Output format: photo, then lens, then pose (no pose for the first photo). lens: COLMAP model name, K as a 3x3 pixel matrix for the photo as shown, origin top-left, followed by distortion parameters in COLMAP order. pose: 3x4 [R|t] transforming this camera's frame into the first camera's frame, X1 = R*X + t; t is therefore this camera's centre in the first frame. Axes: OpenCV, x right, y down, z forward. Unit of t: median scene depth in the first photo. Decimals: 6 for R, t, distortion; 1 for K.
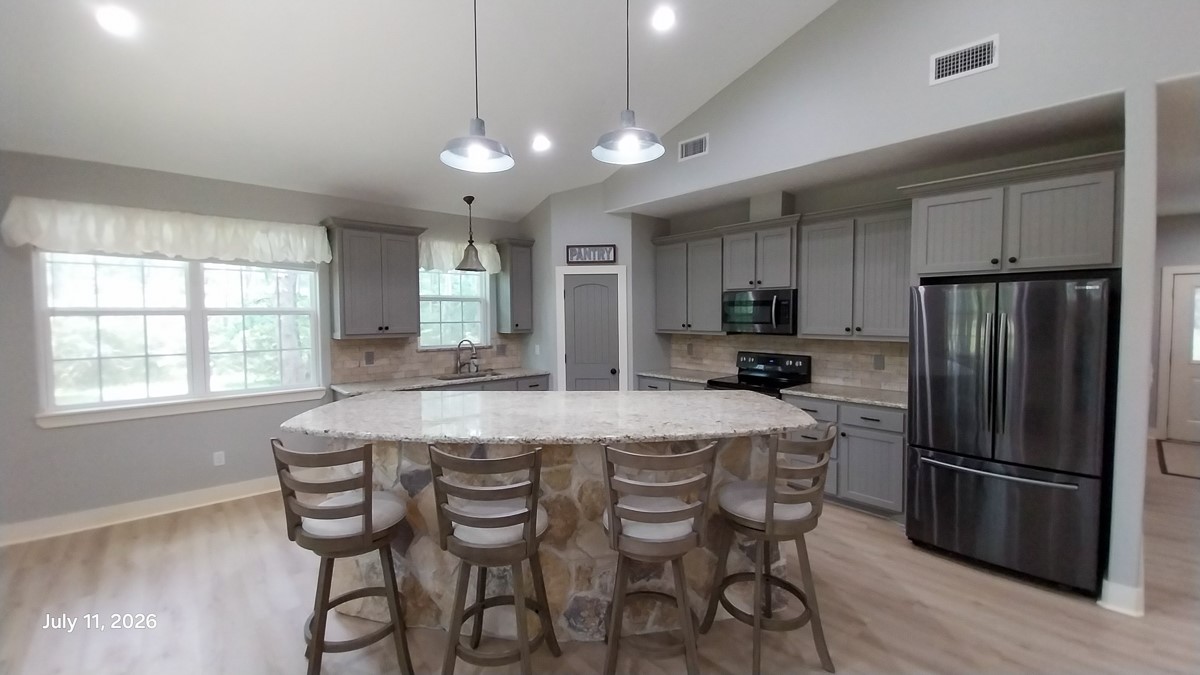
lens RADIAL K [[479.7, 0, 588.9], [0, 479.7, 333.4], [0, 0, 1]] dist [0.023197, -0.017940]
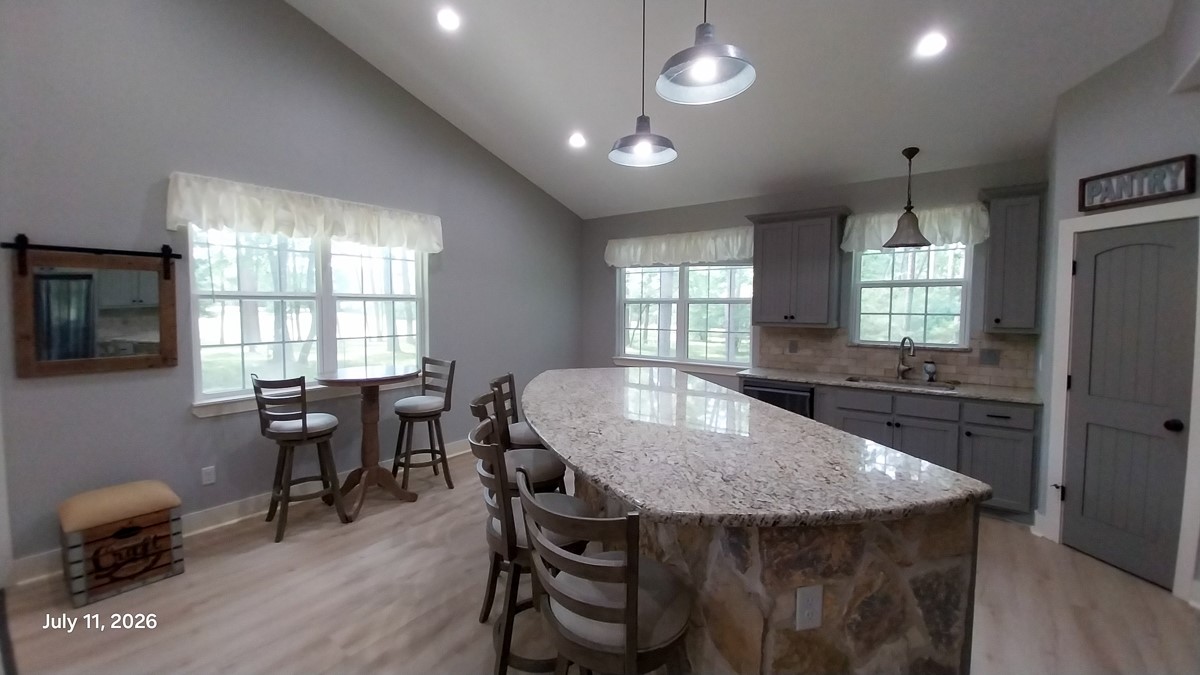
lens RADIAL K [[479.7, 0, 588.9], [0, 479.7, 333.4], [0, 0, 1]] dist [0.023197, -0.017940]
pose [[0.190387, 0.060307, -0.979855, 0.420152], [-0.045747, 0.997572, 0.052508, -0.009475], [0.980643, 0.034828, 0.192684, 0.358283]]
